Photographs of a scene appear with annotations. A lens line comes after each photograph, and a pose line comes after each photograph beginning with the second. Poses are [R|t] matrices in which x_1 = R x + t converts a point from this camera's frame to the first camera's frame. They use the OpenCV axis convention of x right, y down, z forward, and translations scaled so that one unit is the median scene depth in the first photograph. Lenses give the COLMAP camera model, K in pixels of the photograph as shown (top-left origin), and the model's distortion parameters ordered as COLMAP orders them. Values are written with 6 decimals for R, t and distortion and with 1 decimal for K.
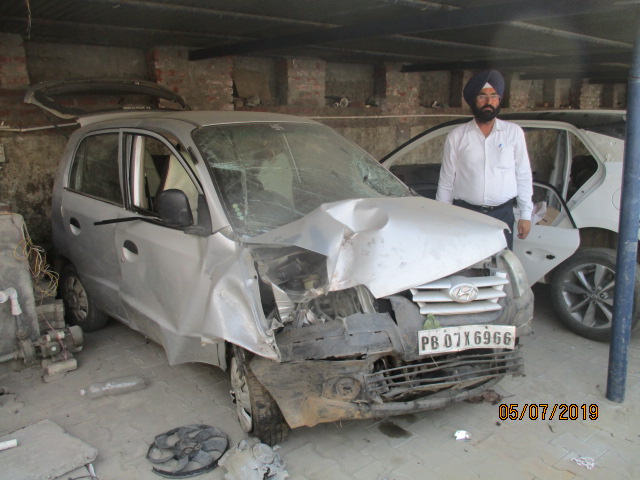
lens RADIAL K [[533.3, 0, 318.9], [0, 533.3, 239.6], [0, 0, 1]] dist [-0.027707, -0.006307]
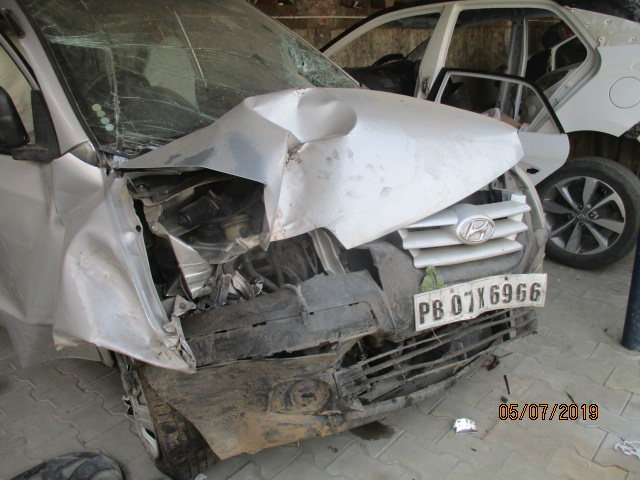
lens RADIAL K [[533.3, 0, 322.1], [0, 533.3, 236.0], [0, 0, 1]] dist [-0.027707, -0.006307]
pose [[0.984302, -0.069500, 0.162231, -0.017297], [0.047790, 0.989817, 0.134081, 0.011316], [-0.169898, -0.124223, 0.977601, 0.379030]]
